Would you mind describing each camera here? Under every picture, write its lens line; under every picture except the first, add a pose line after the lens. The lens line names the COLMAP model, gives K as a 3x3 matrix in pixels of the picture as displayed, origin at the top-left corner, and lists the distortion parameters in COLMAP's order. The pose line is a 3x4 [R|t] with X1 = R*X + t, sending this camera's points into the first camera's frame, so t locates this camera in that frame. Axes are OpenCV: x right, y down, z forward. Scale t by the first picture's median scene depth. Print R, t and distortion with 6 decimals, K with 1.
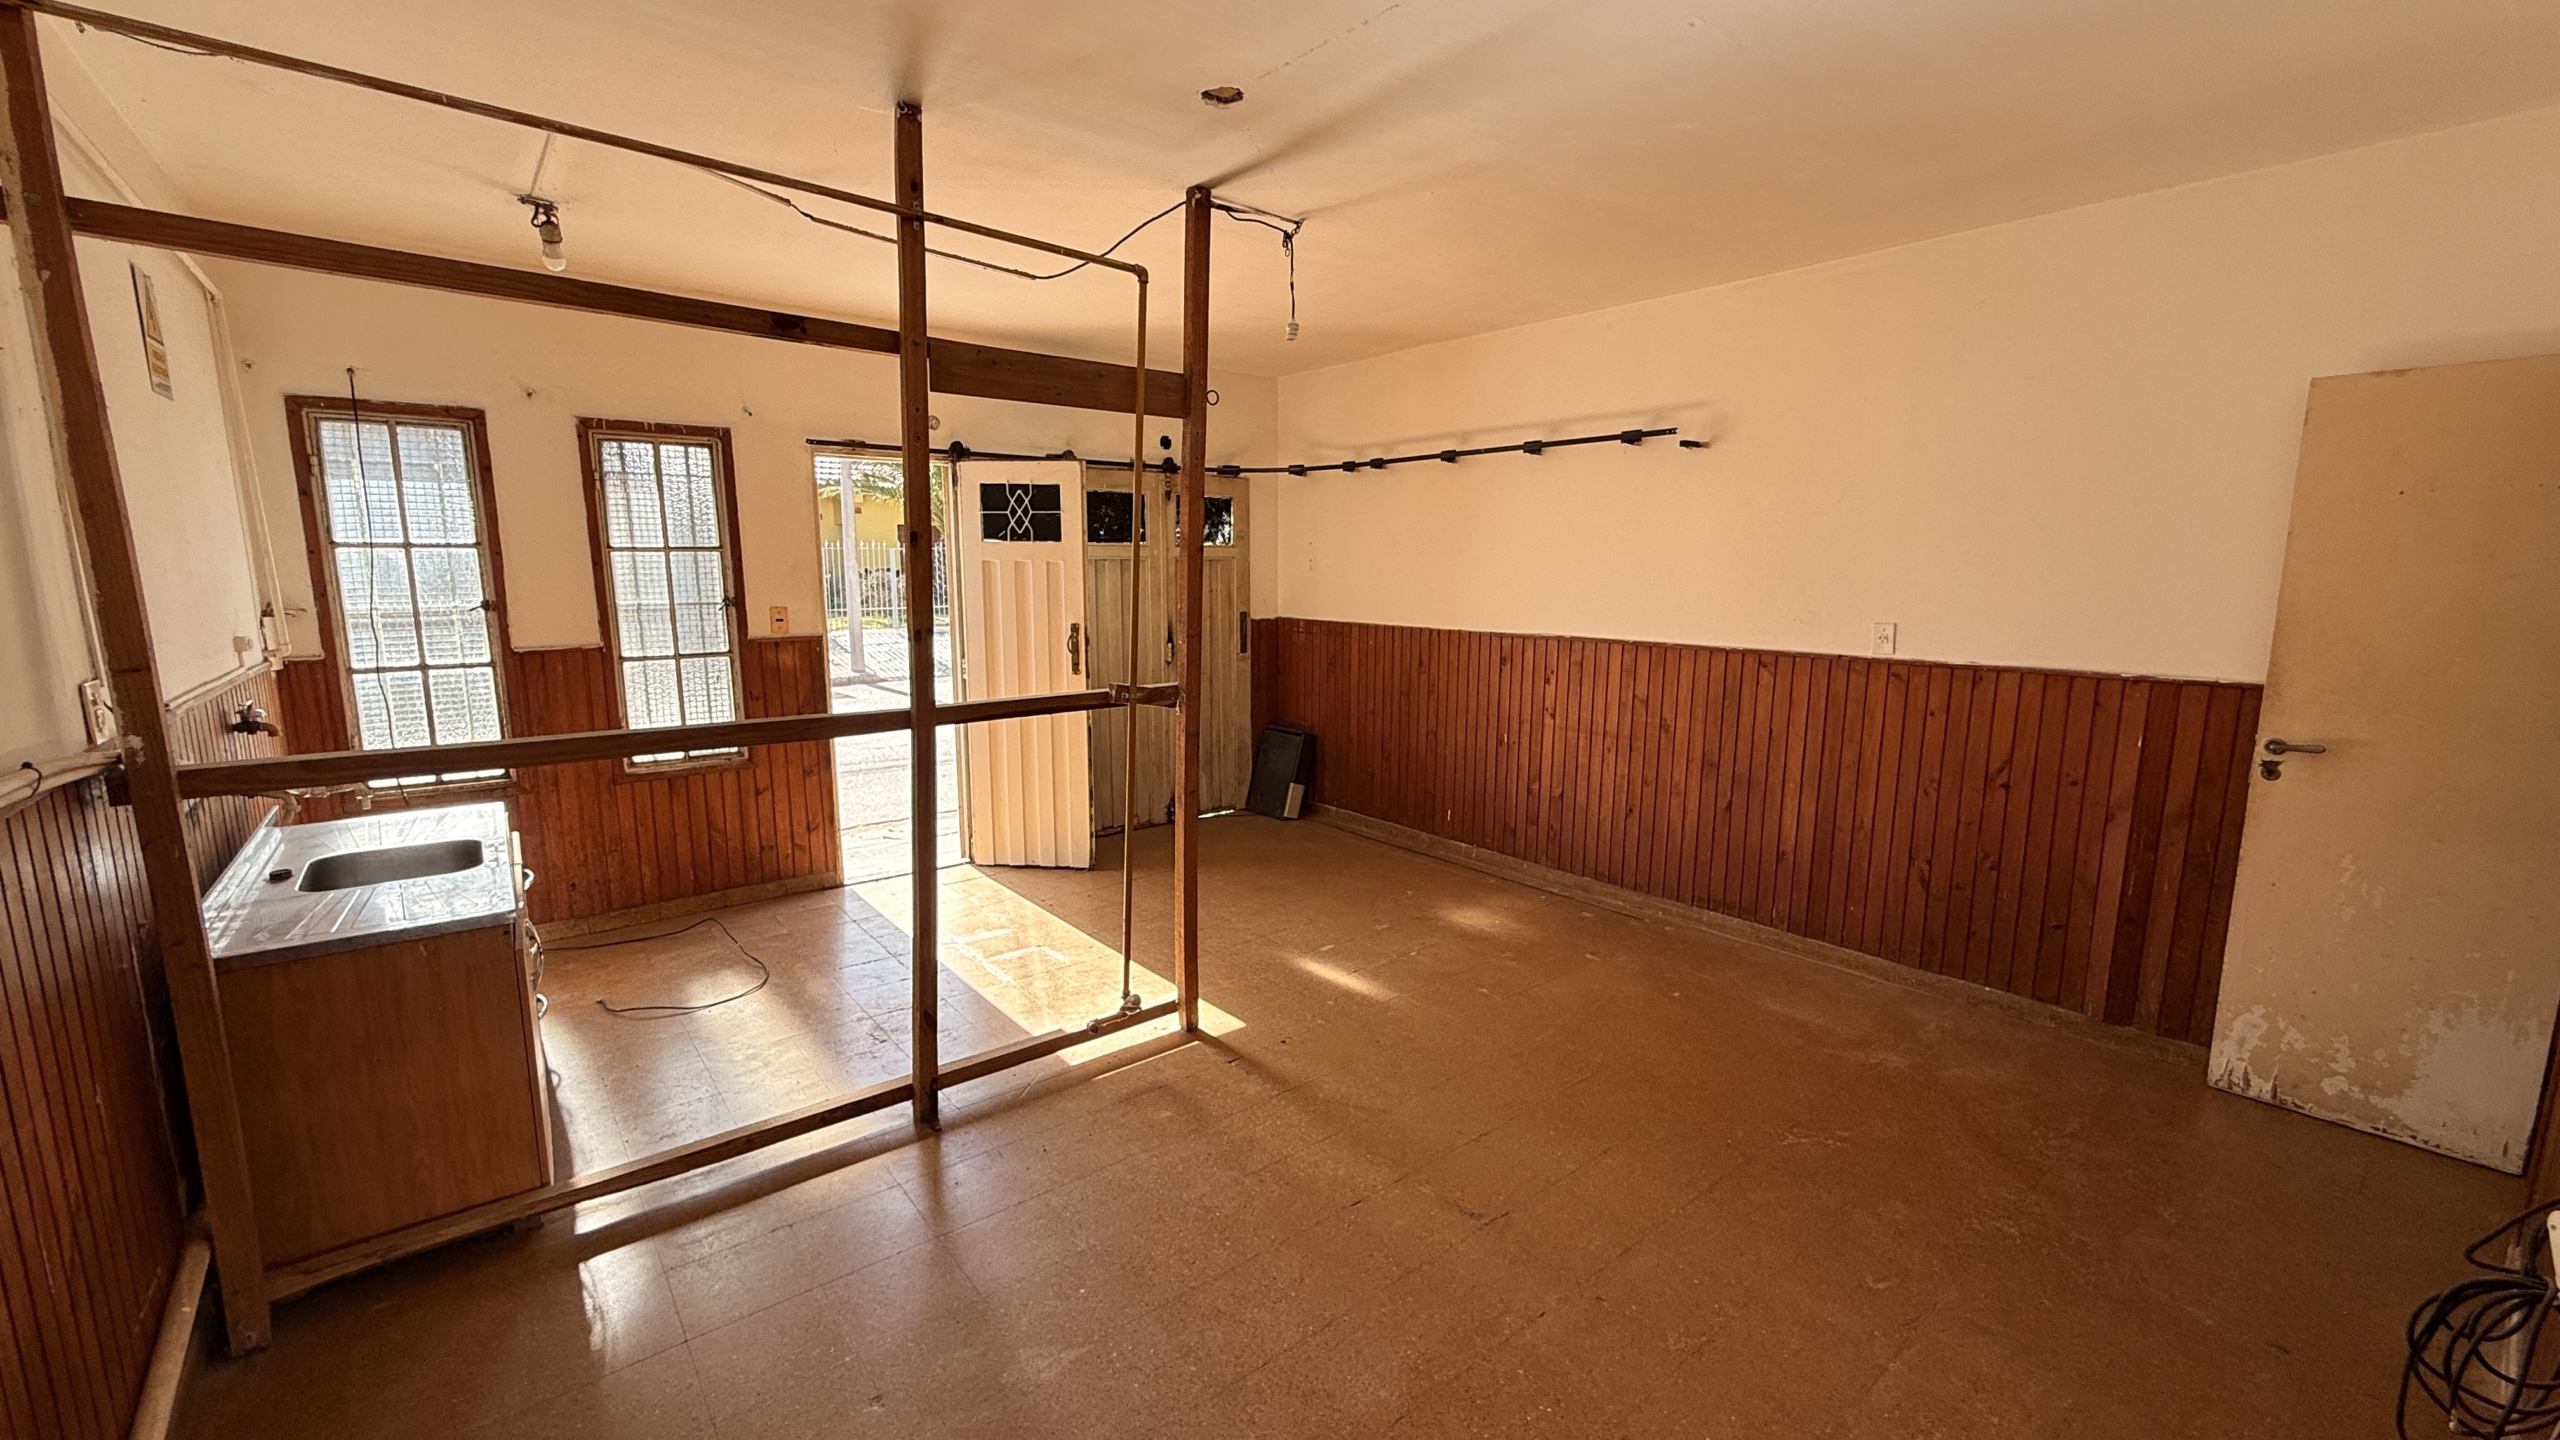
lens RADIAL K [[1015.7, 0, 1290.8], [0, 1015.7, 720.8], [0, 0, 1]] dist [-0.001053, -0.000755]
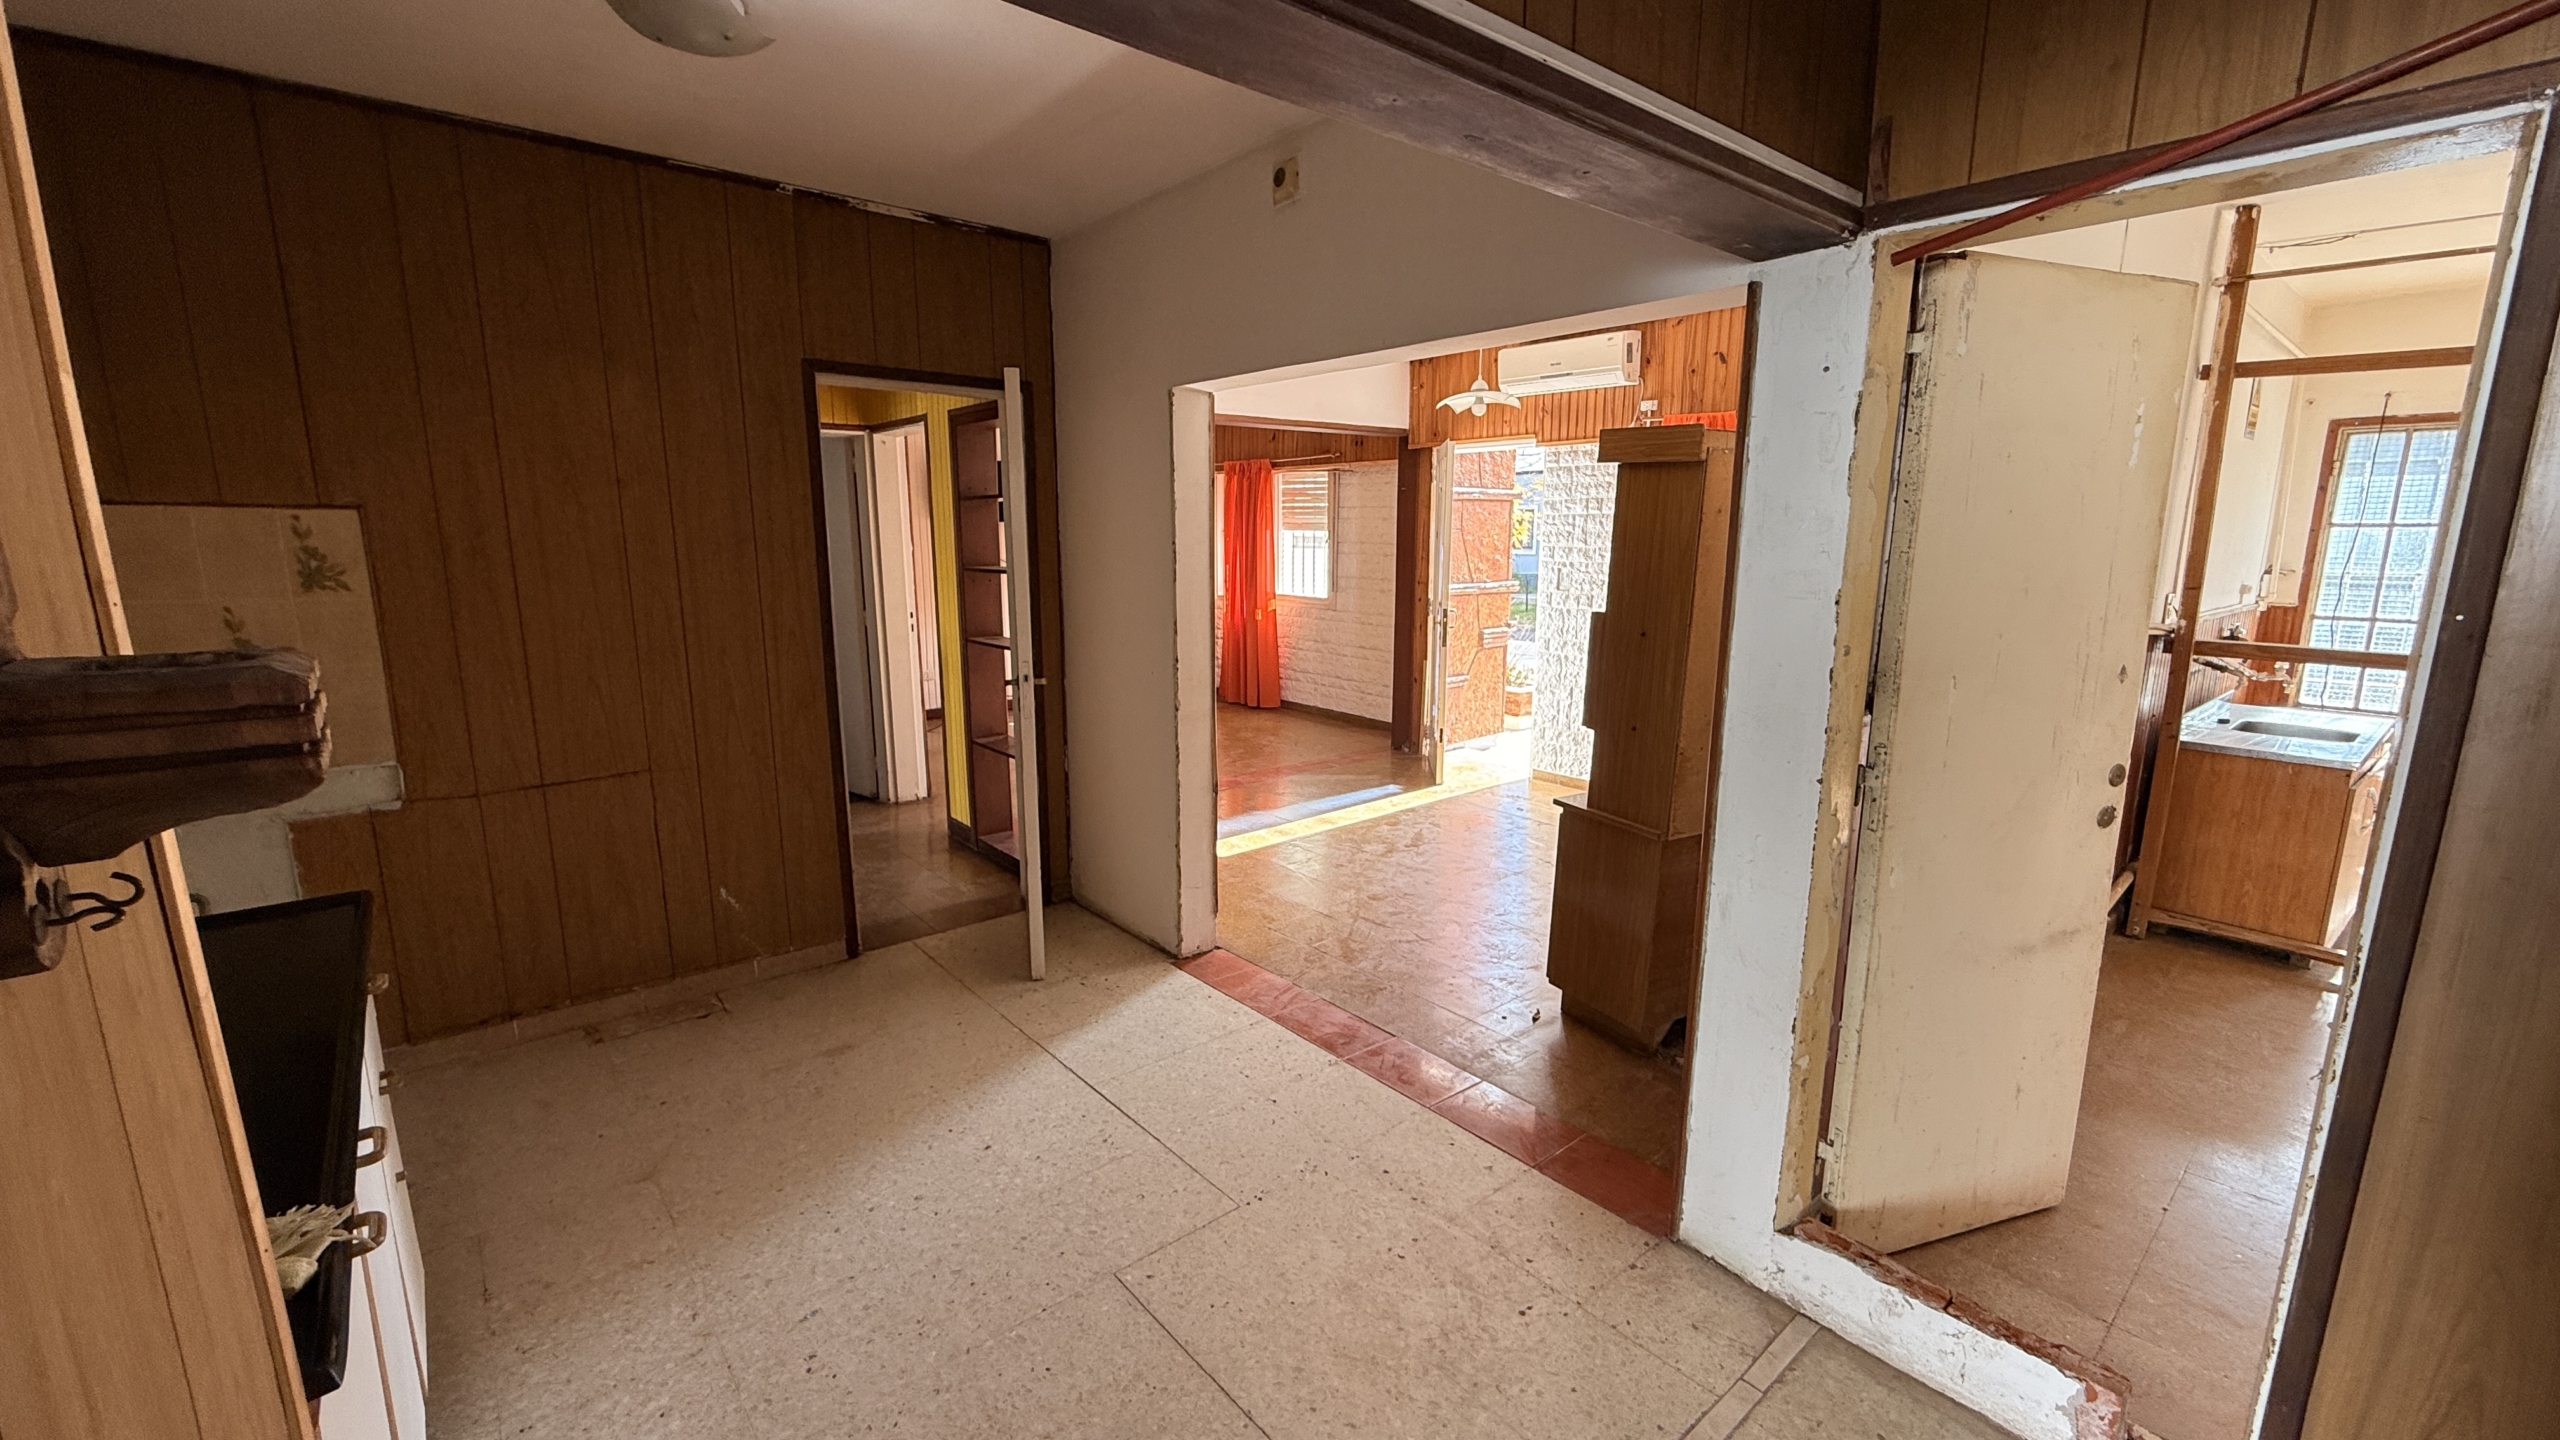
lens RADIAL K [[1015.7, 0, 1291.3], [0, 1015.7, 716.7], [0, 0, 1]] dist [-0.001053, -0.000755]
pose [[0.016285, 0.180527, -0.983435, 0.490255], [-0.162587, 0.970953, 0.175544, 0.076188], [0.986560, 0.157035, 0.045163, -0.468227]]
